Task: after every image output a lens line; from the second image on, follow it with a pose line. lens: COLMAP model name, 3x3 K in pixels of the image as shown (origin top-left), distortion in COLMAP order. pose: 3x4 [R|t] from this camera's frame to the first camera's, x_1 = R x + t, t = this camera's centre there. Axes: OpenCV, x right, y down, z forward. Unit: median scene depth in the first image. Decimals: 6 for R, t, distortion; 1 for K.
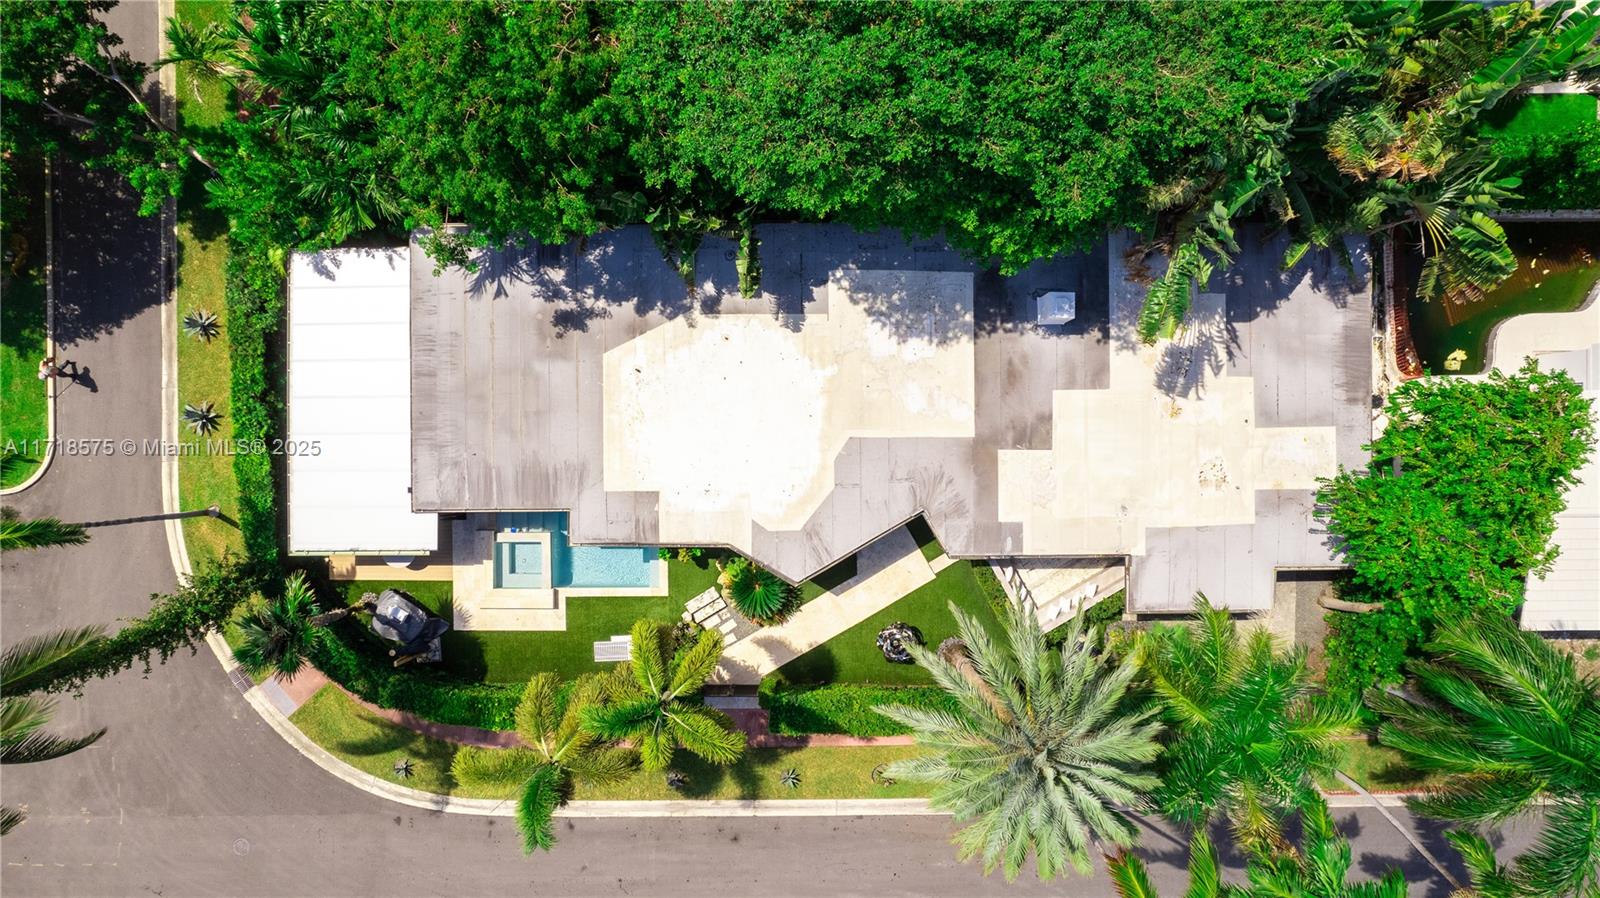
lens RADIAL K [[1021.7, 0, 800.0], [0, 1021.7, 449.0], [0, 0, 1]] dist [-0.076042, 0.070996]
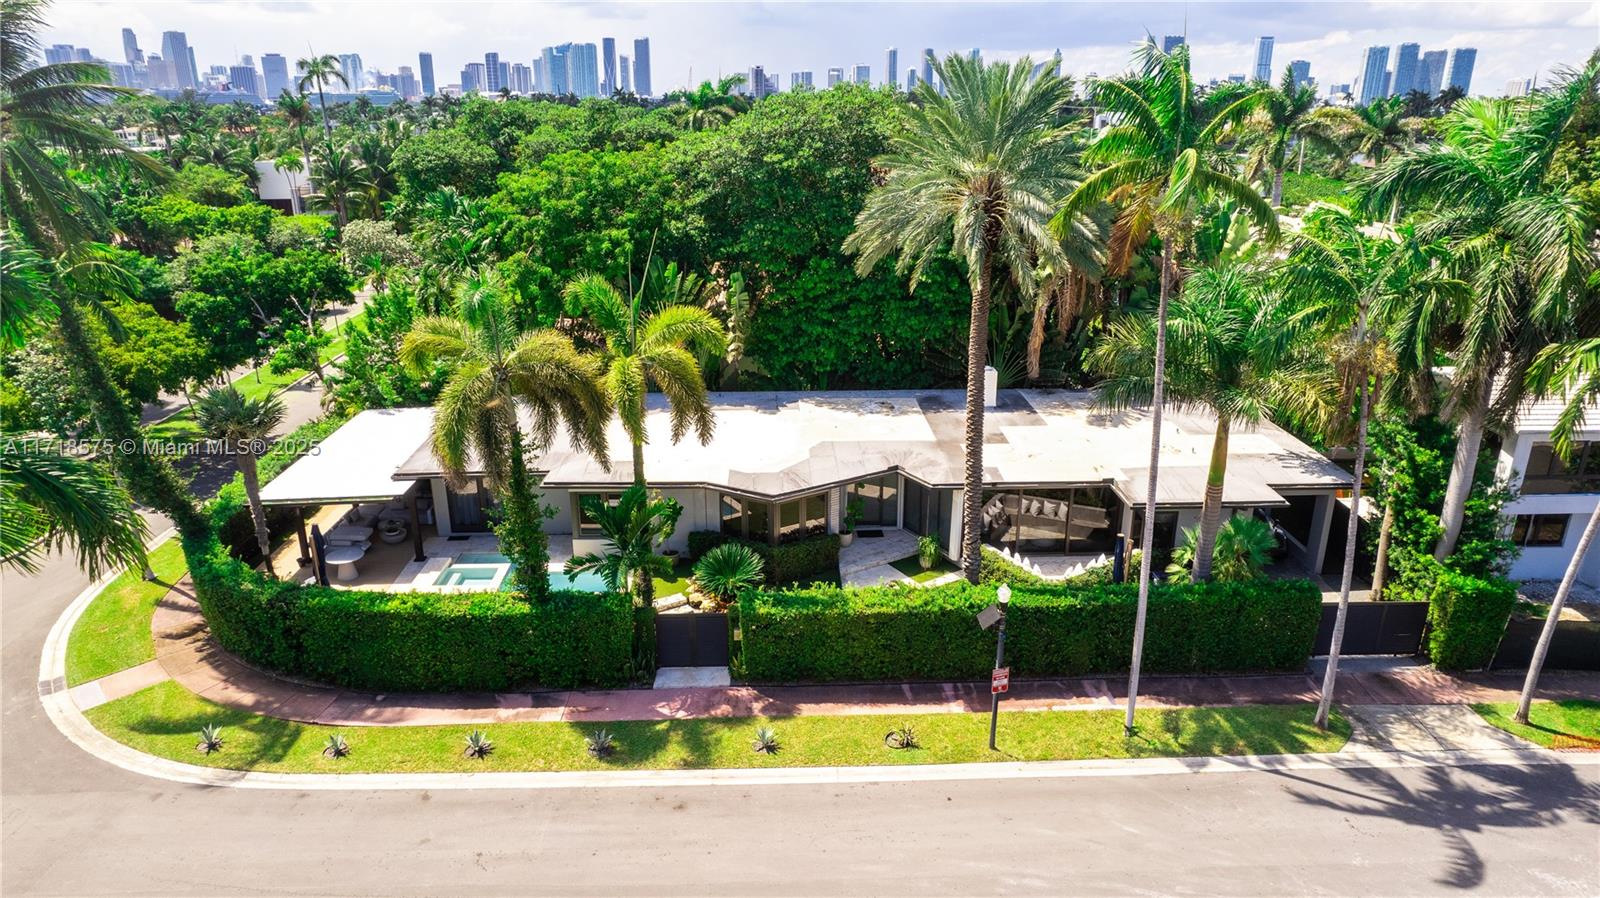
lens RADIAL K [[1021.7, 0, 800.0], [0, 1021.7, 449.0], [0, 0, 1]] dist [-0.076042, 0.070996]
pose [[0.999537, -0.017111, 0.025165, -0.001364], [0.029362, 0.324914, -0.945288, 0.913146], [0.007998, 0.945589, 0.325266, 0.584478]]
